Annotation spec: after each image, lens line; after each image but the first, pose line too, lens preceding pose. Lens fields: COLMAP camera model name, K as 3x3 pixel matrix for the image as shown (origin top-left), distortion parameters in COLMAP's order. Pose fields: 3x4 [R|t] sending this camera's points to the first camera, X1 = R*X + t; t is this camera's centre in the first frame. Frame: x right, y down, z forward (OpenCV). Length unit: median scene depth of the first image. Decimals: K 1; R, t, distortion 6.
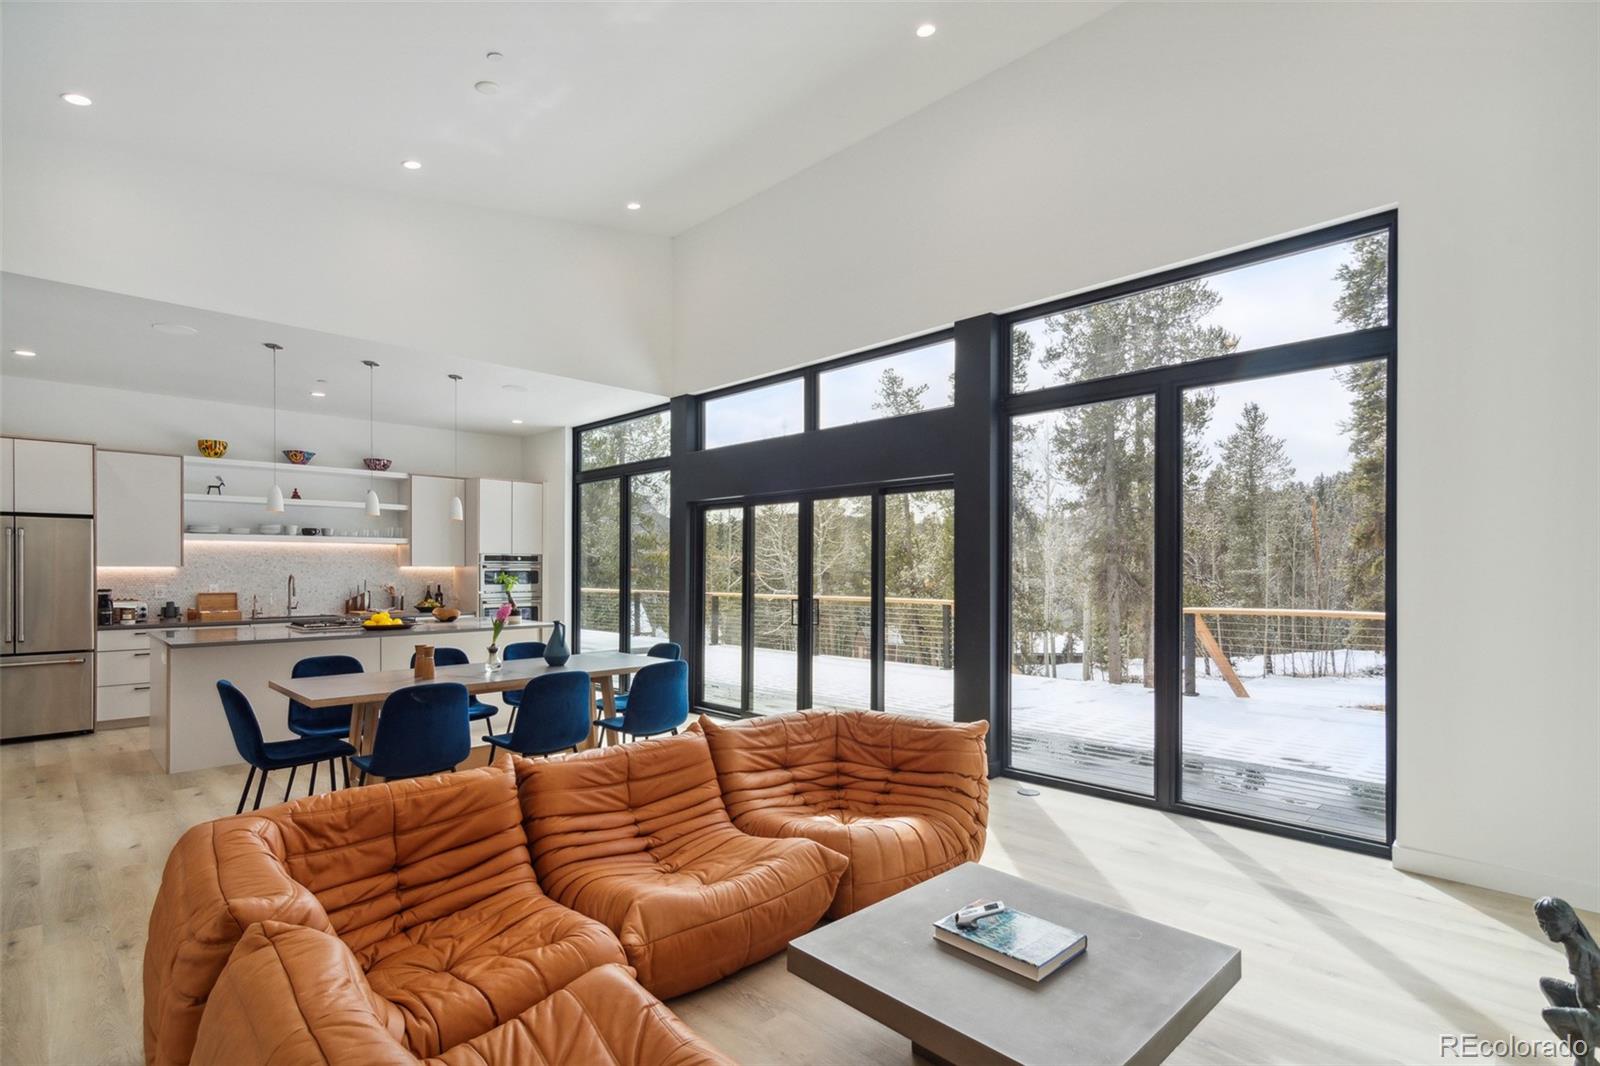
lens RADIAL K [[773.6, 0, 766.2], [0, 773.6, 528.1], [0, 0, 1]] dist [-0.001310, -0.000086]
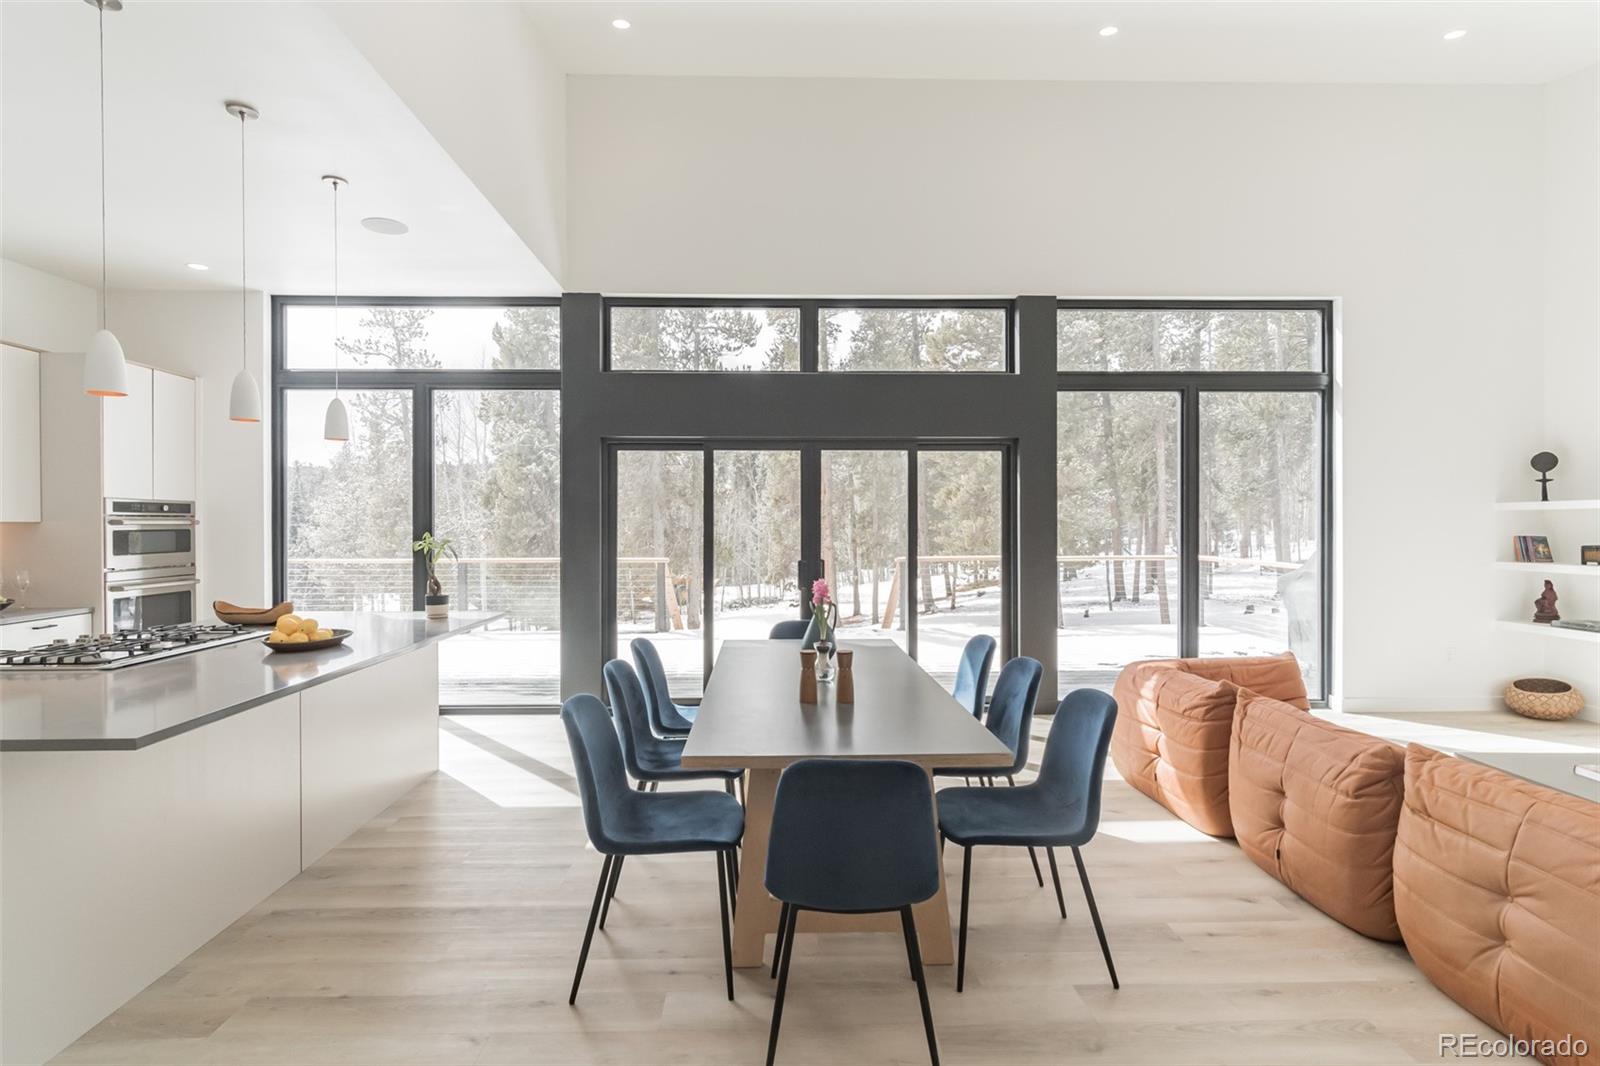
lens RADIAL K [[773.6, 0, 766.2], [0, 773.6, 528.1], [0, 0, 1]] dist [-0.001310, -0.000086]
pose [[0.673344, -0.003491, 0.739321, -0.535210], [-0.040020, 0.998351, 0.041163, 0.016047], [-0.738245, -0.057304, 0.672094, 0.358849]]
